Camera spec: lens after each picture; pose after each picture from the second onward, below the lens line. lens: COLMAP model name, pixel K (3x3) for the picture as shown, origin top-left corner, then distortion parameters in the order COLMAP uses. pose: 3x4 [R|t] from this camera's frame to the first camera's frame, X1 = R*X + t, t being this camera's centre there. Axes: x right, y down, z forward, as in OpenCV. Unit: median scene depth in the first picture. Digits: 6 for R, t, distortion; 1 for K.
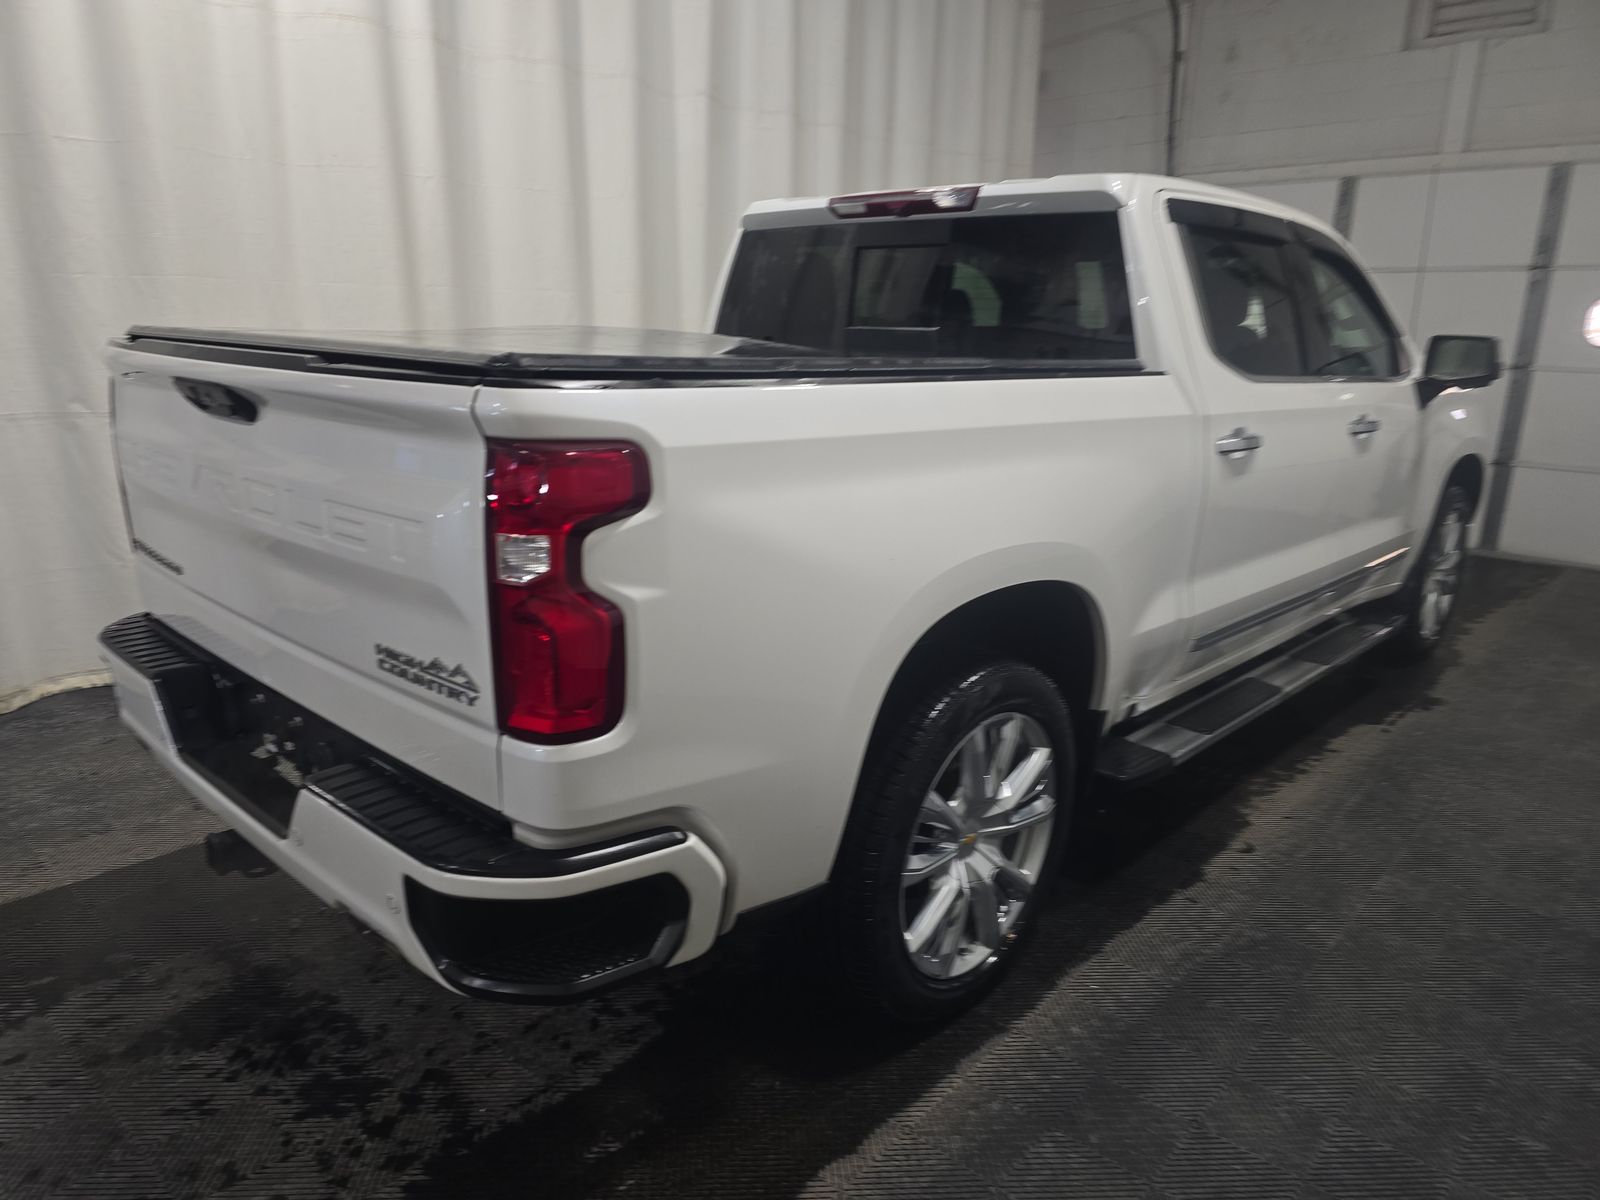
lens RADIAL K [[1073.4, 0, 794.0], [0, 1073.4, 592.3], [0, 0, 1]] dist [0.041553, -0.035444]
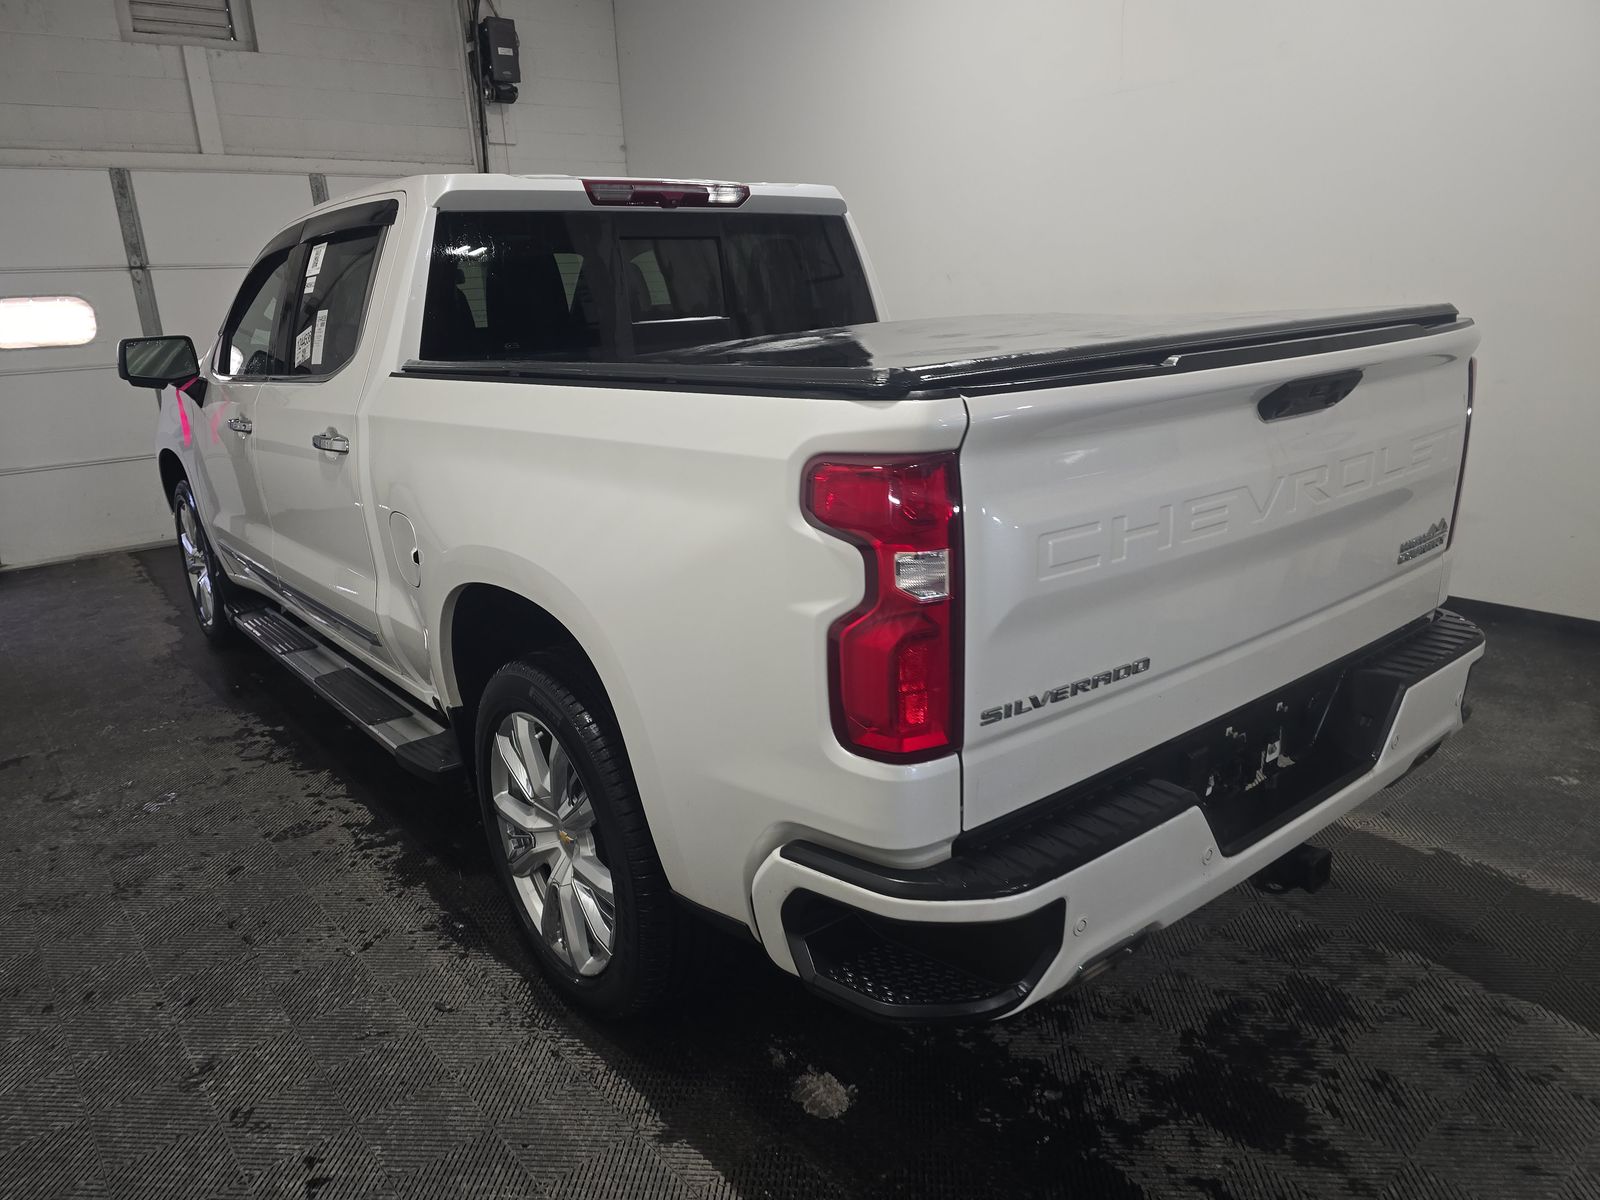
lens RADIAL K [[1073.4, 0, 804.0], [0, 1073.4, 598.3], [0, 0, 1]] dist [0.041553, -0.035444]
pose [[0.145332, -0.296245, 0.943990, -0.905406], [0.293366, 0.924115, 0.244842, -0.218729], [-0.944889, 0.241351, 0.221212, 0.735427]]
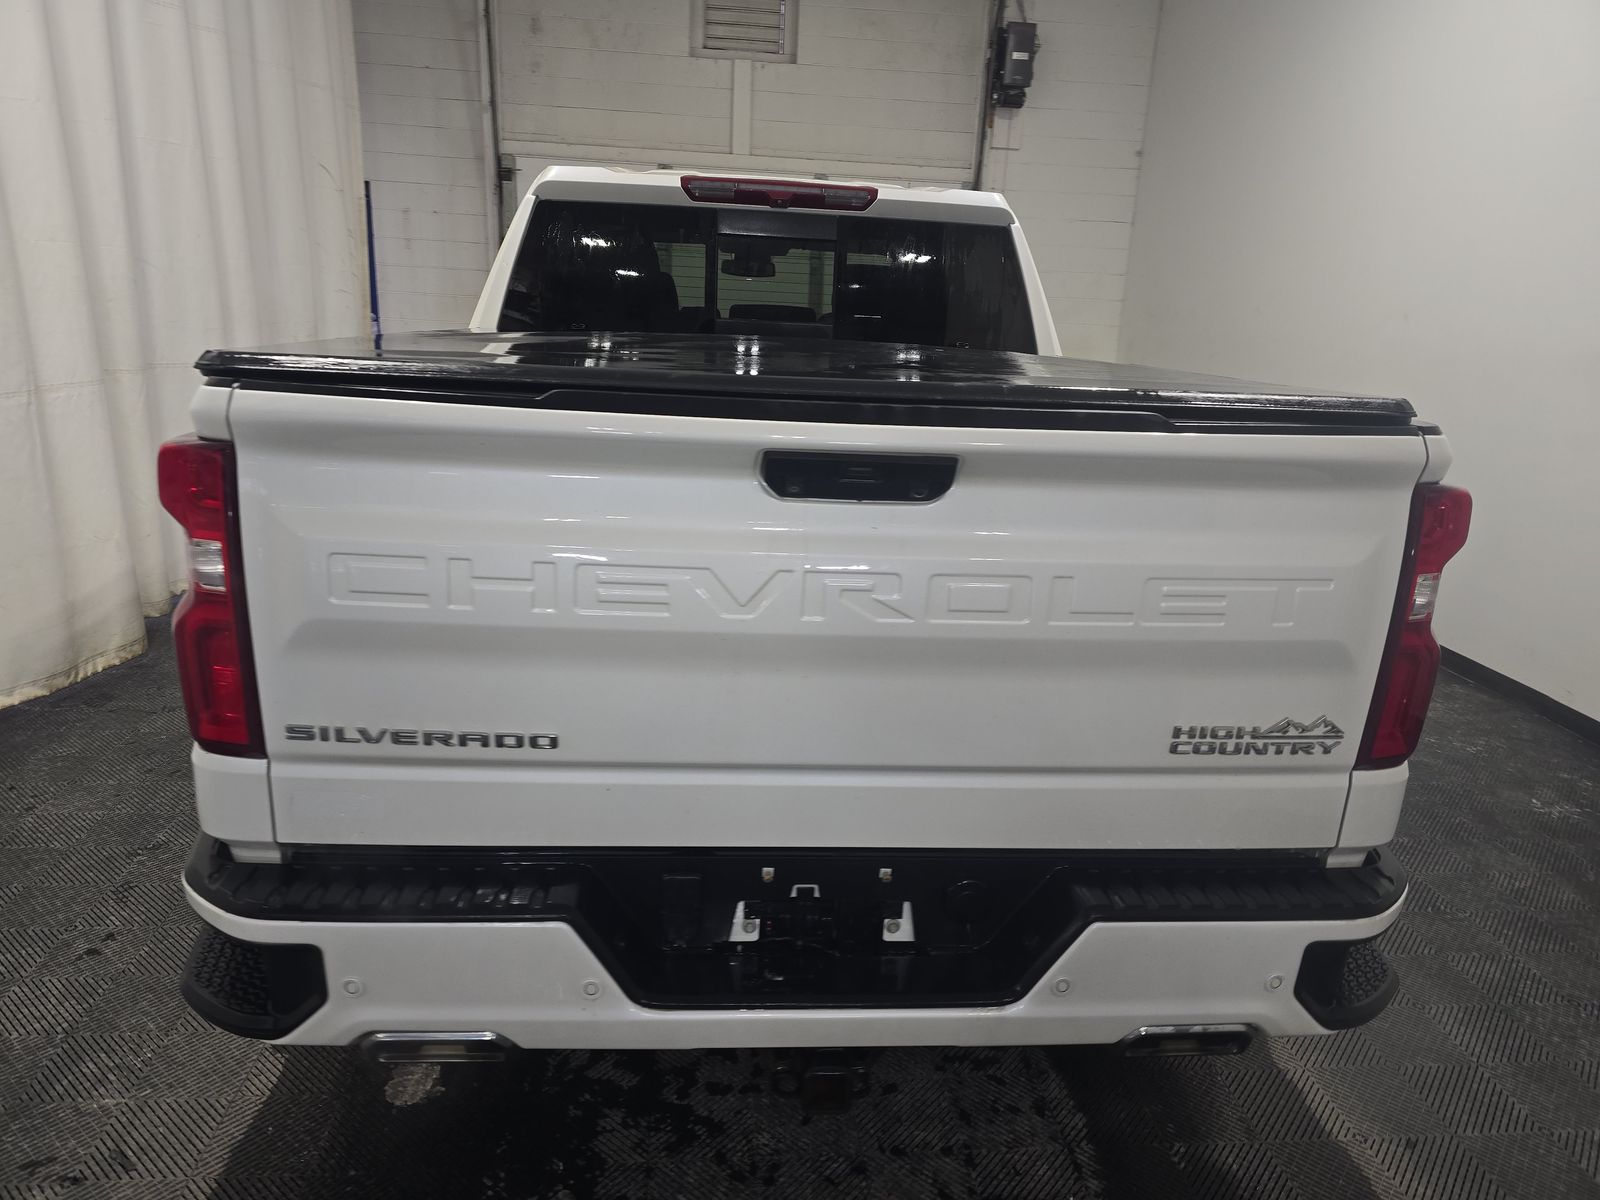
lens RADIAL K [[1073.4, 0, 793.8], [0, 1073.4, 603.1], [0, 0, 1]] dist [0.041553, -0.035444]
pose [[0.675979, -0.188191, 0.712486, -0.638910], [0.149981, 0.981740, 0.117015, -0.107443], [-0.721497, 0.027760, 0.691860, 0.320530]]
